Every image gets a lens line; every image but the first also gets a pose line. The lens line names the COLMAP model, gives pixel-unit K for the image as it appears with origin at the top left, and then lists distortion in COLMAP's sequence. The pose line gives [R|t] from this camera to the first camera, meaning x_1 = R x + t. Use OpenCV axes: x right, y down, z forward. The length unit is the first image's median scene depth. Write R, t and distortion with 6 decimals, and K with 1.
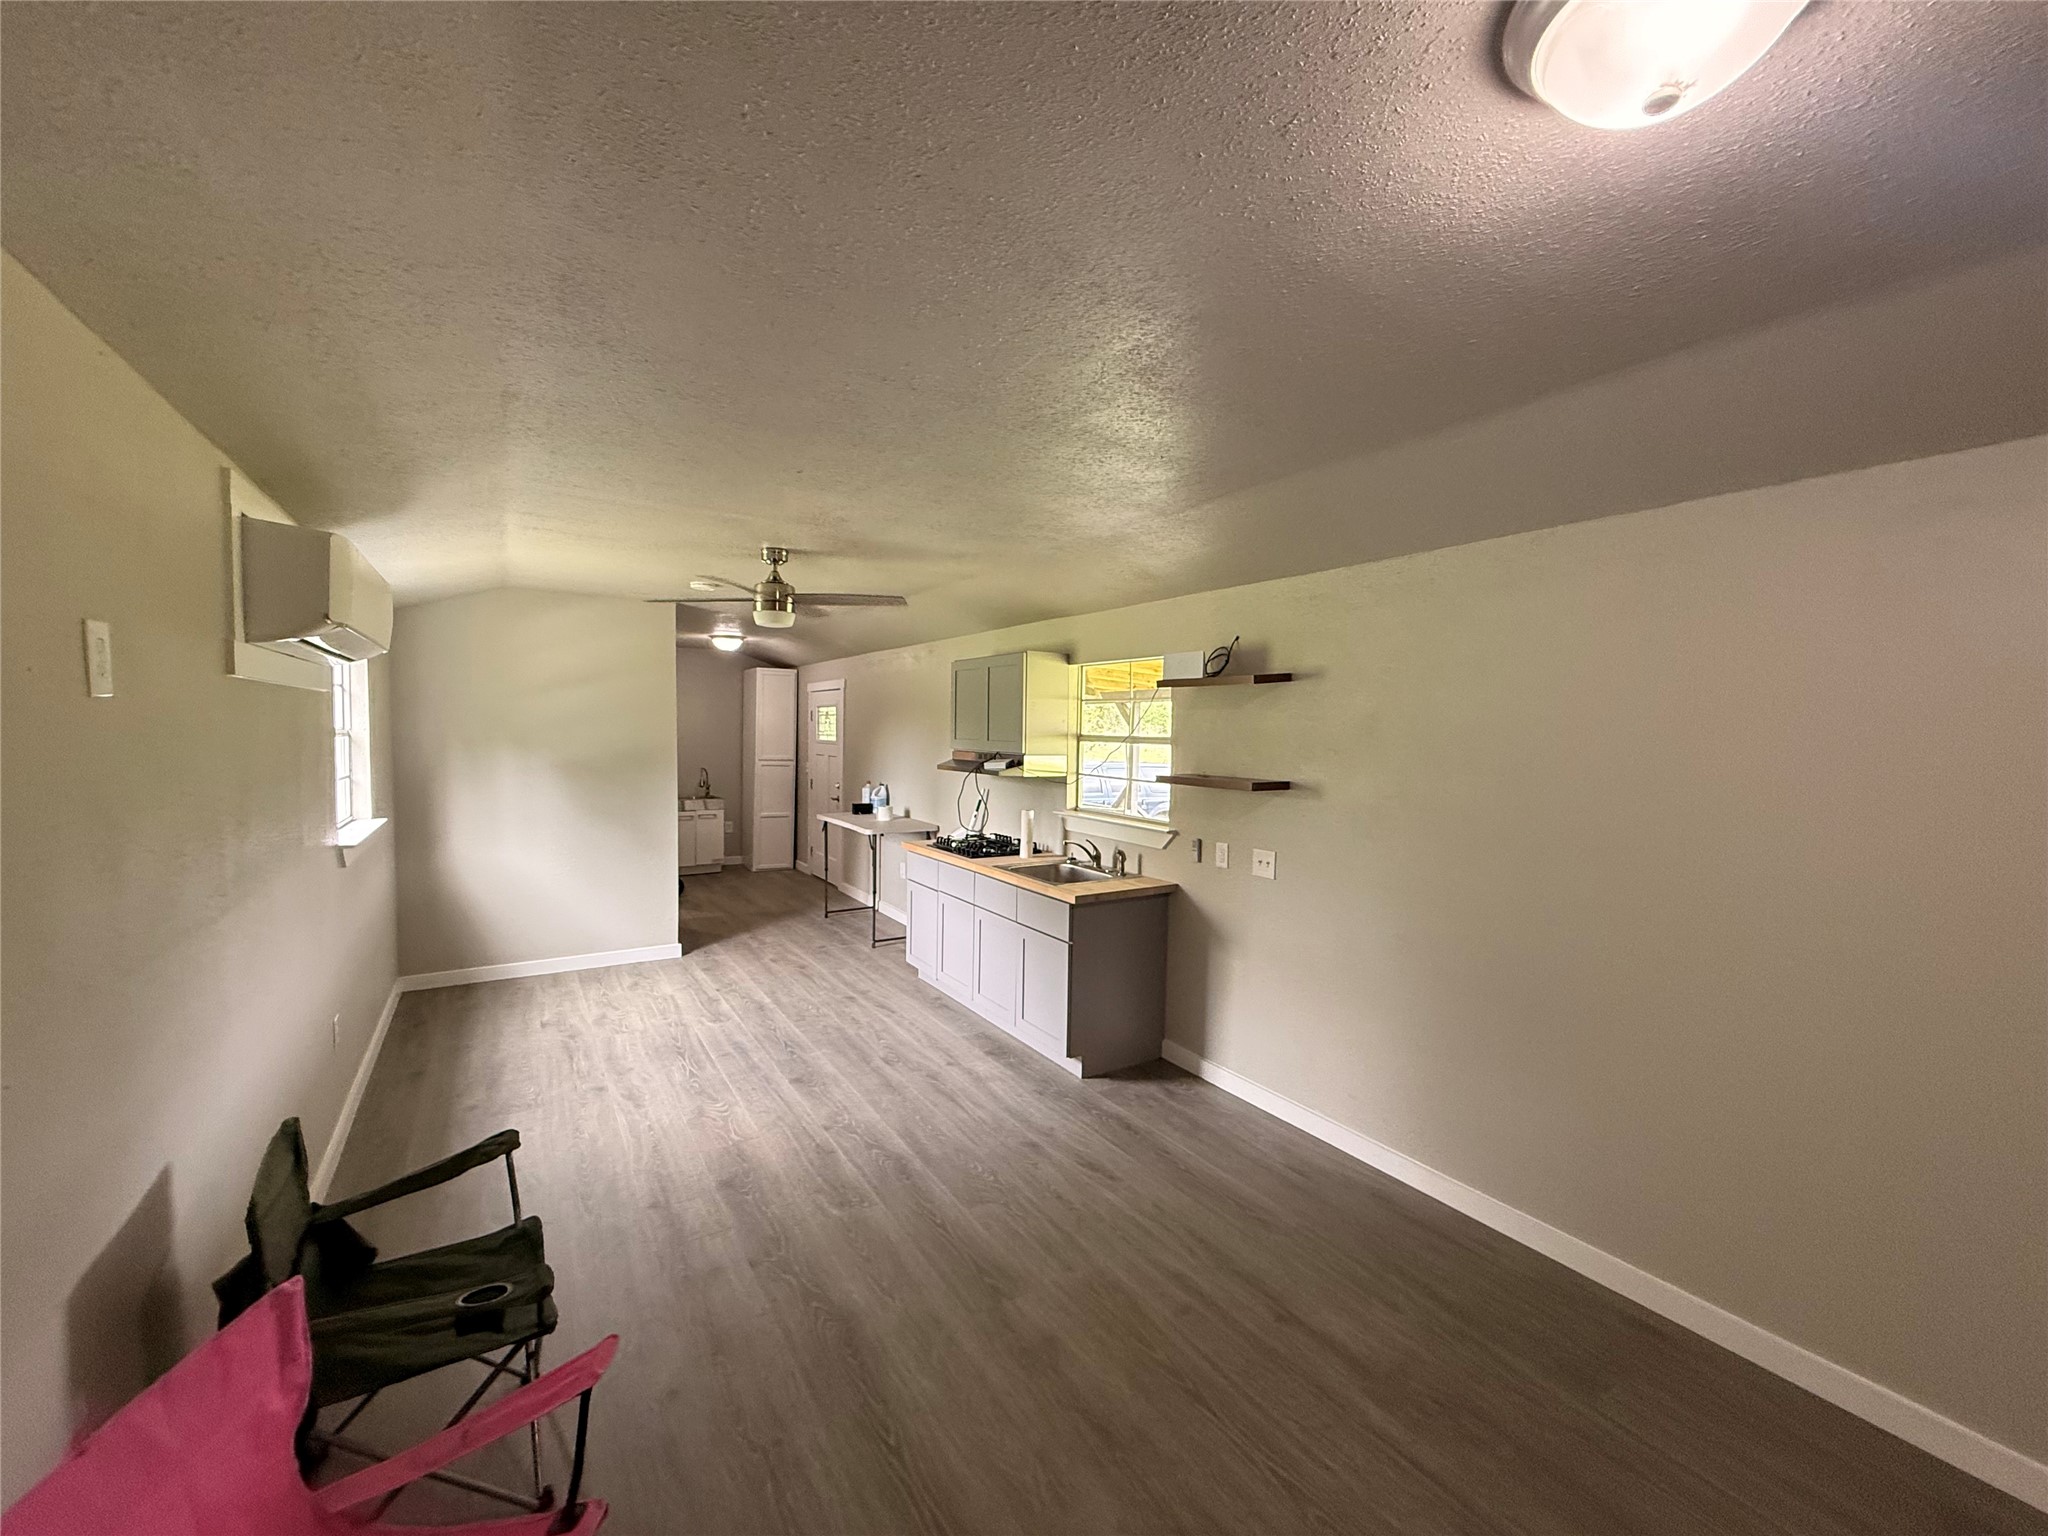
lens RADIAL K [[816.6, 0, 1019.8], [0, 816.6, 762.8], [0, 0, 1]] dist [0.000312, -0.000198]
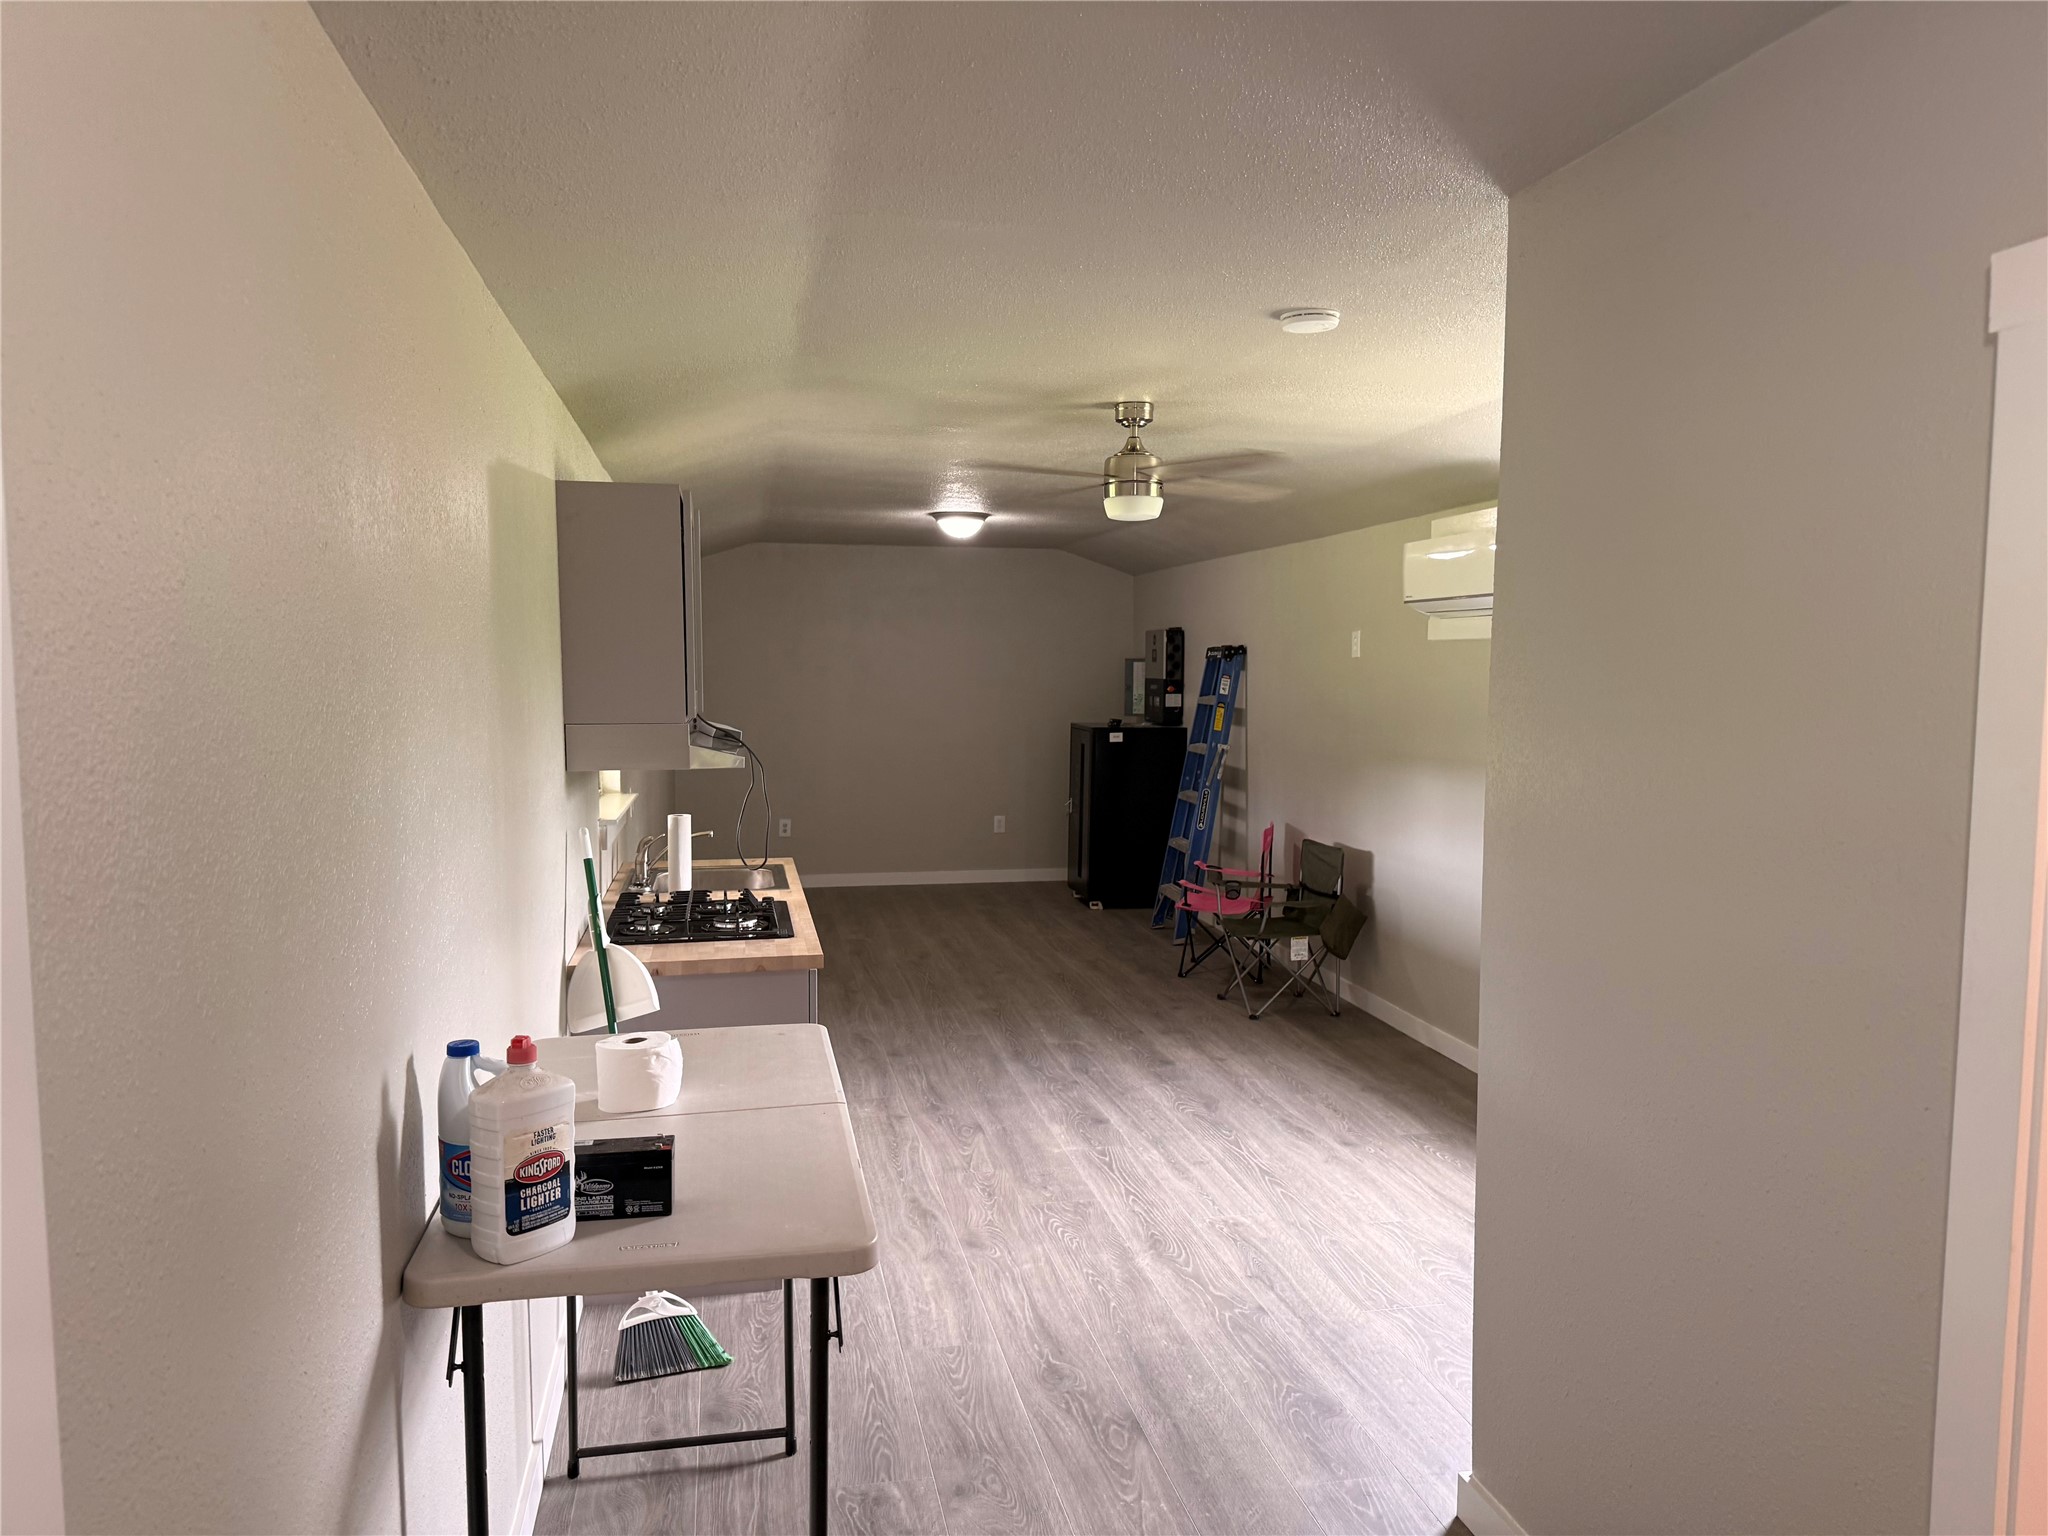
lens RADIAL K [[1438.3, 0, 1024.0], [0, 1438.3, 768.0], [0, 0, 1]] dist [0.083820, -0.136739]
pose [[-0.935483, -0.041835, 0.350885, -0.604664], [0.000059, 0.992949, 0.118545, -0.096496], [-0.353371, 0.110917, -0.928885, 2.033335]]
